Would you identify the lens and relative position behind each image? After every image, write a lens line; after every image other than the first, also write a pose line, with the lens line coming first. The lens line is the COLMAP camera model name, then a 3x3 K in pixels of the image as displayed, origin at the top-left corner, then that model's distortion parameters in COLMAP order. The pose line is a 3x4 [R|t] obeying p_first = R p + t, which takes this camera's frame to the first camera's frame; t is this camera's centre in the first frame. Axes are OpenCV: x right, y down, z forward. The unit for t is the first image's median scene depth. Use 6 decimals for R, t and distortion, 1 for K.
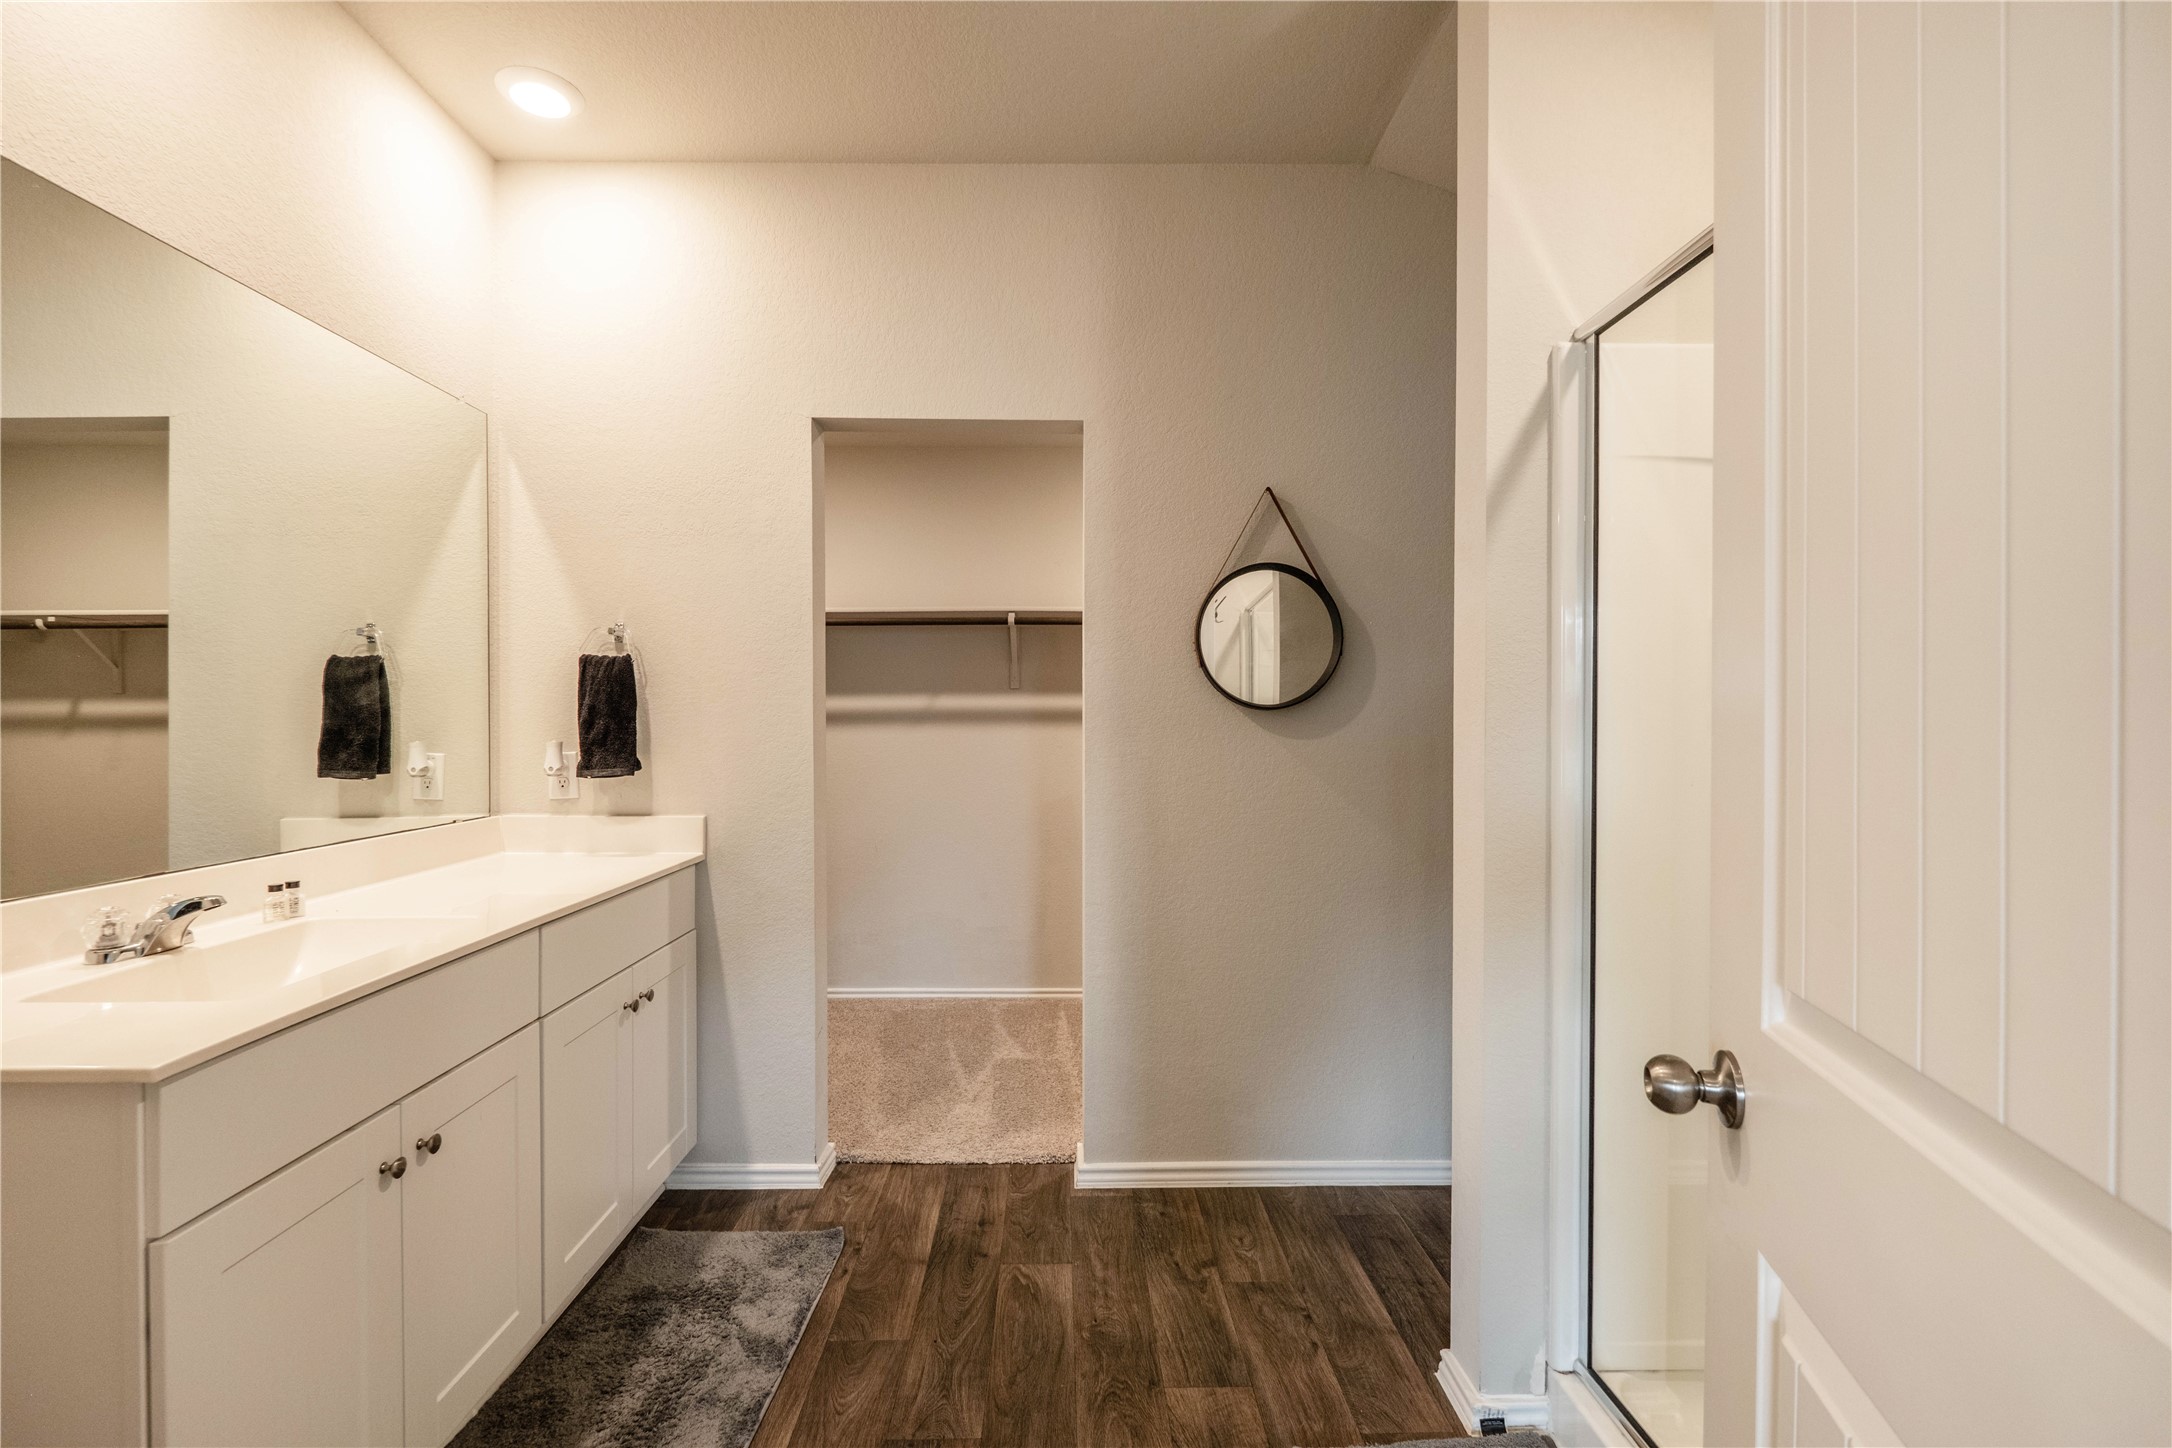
lens RADIAL K [[946.1, 0, 1080.5], [0, 946.1, 723.3], [0, 0, 1]] dist [0.002722, -0.009340]
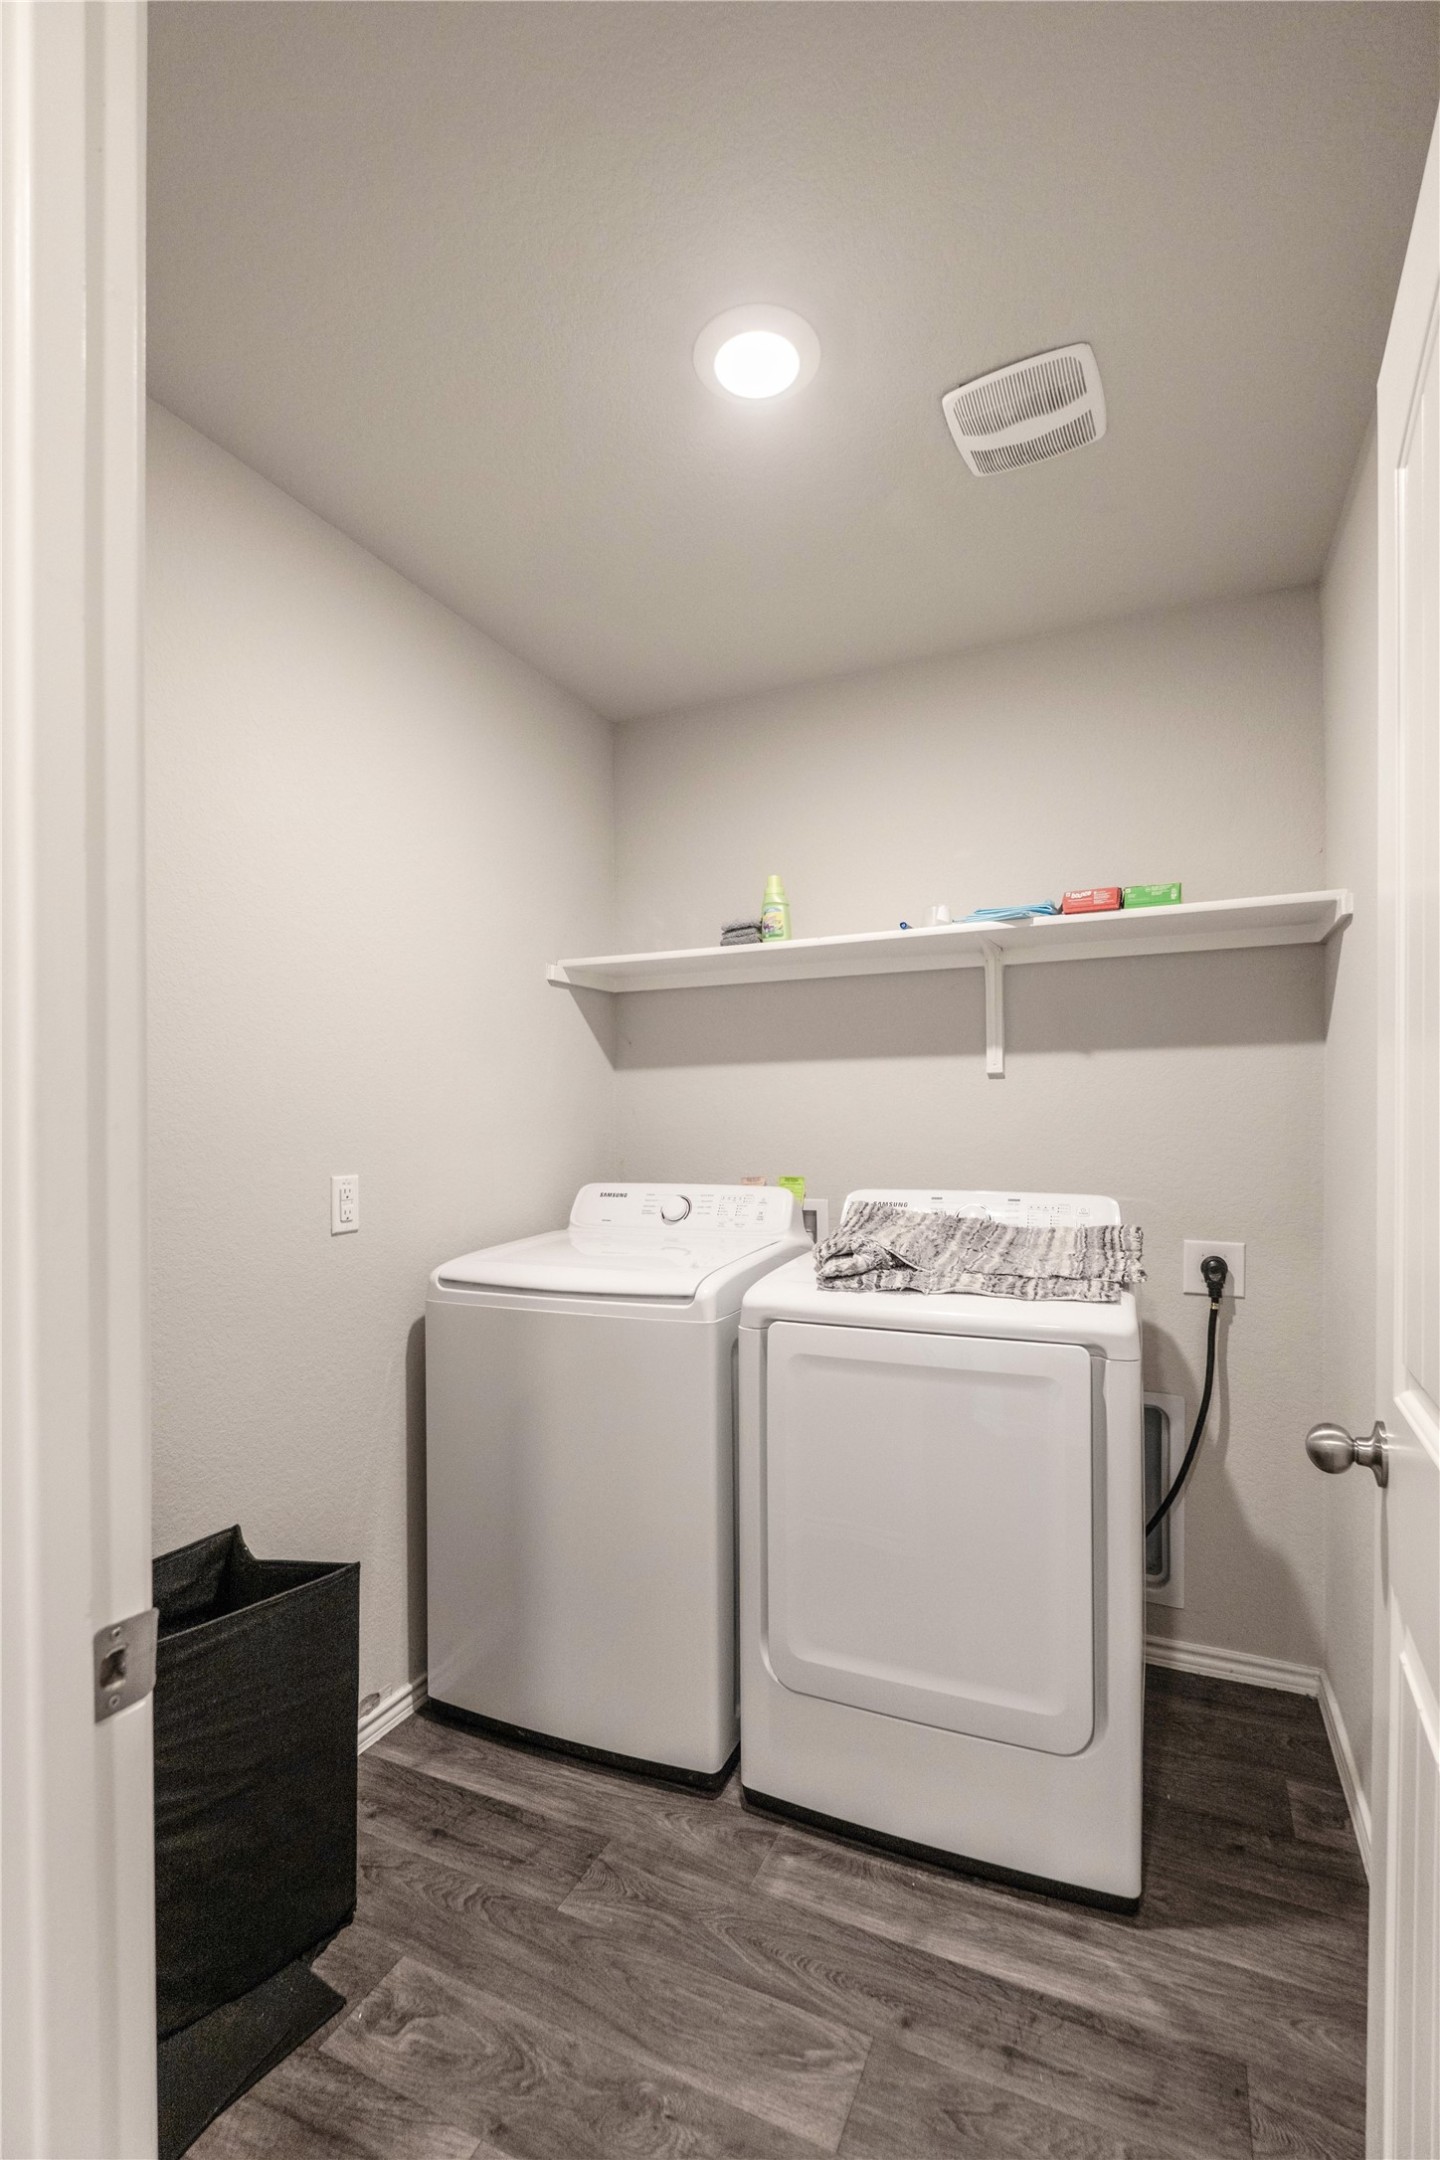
lens RADIAL K [[955.9, 0, 733.6], [0, 955.9, 1127.7], [0, 0, 1]] dist [0.009120, -0.008465]
pose [[-0.435409, 0.010951, -0.900166, 0.482660], [0.002106, 0.999936, 0.011145, -0.017905], [0.900231, 0.002957, -0.435404, 1.143676]]
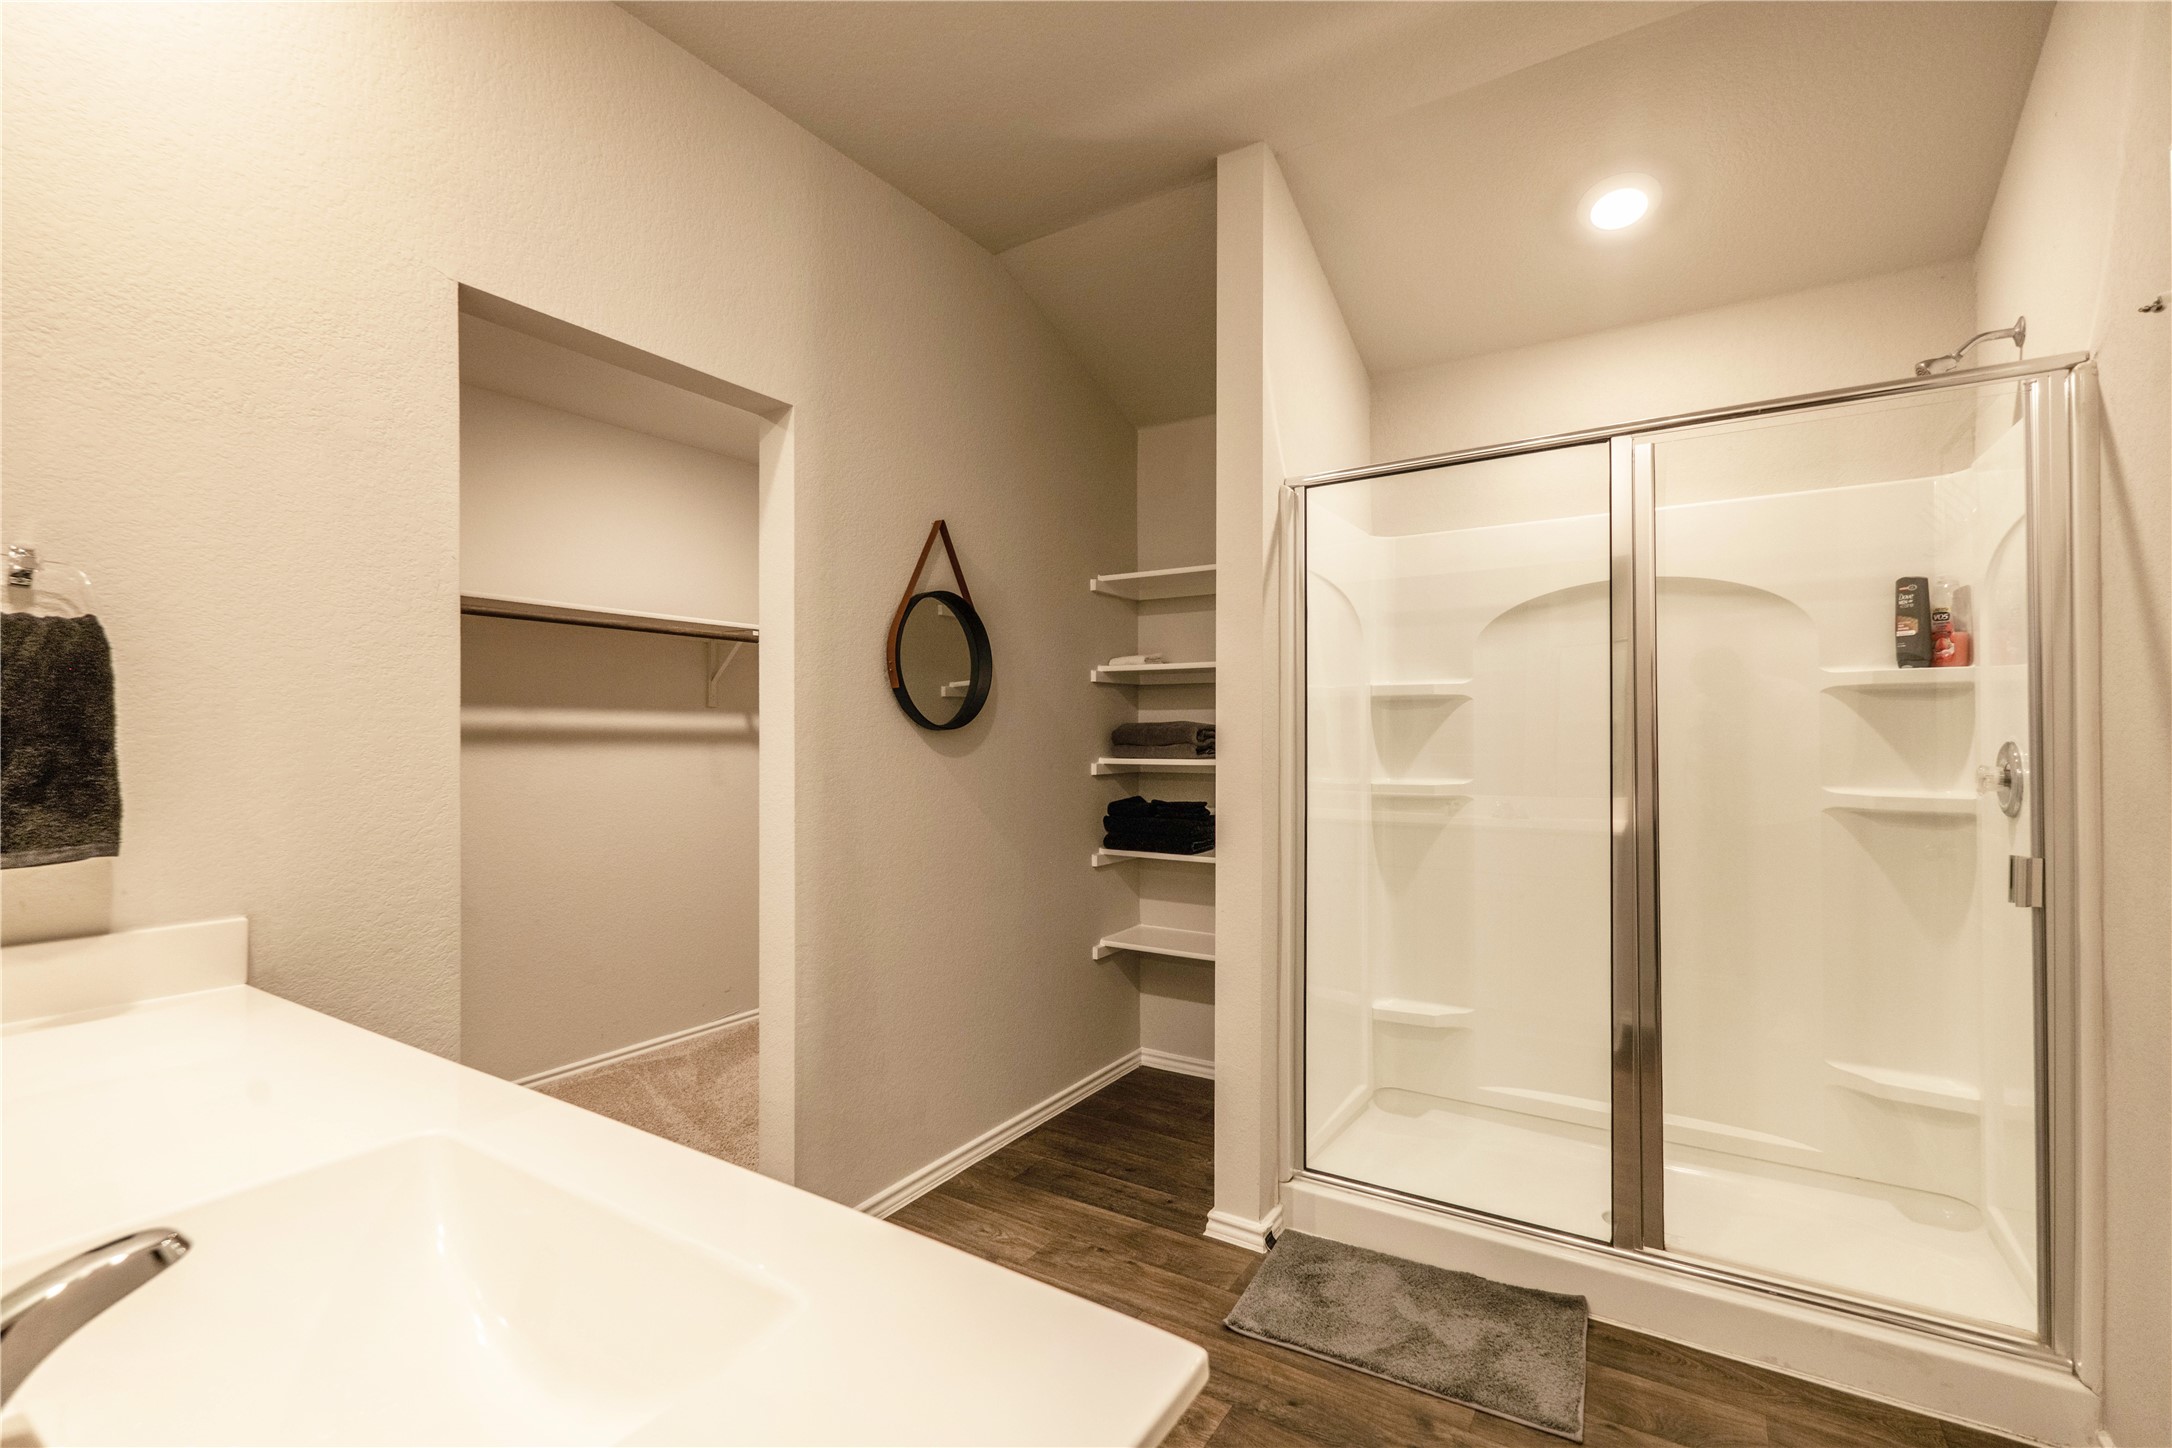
lens RADIAL K [[938.9, 0, 1084.3], [0, 938.9, 730.7], [0, 0, 1]] dist [0.003005, -0.000109]
pose [[0.563353, 0.004417, 0.826205, -0.648983], [0.007122, 0.999923, -0.010201, -0.003304], [-0.826186, 0.011631, 0.563277, 0.311590]]
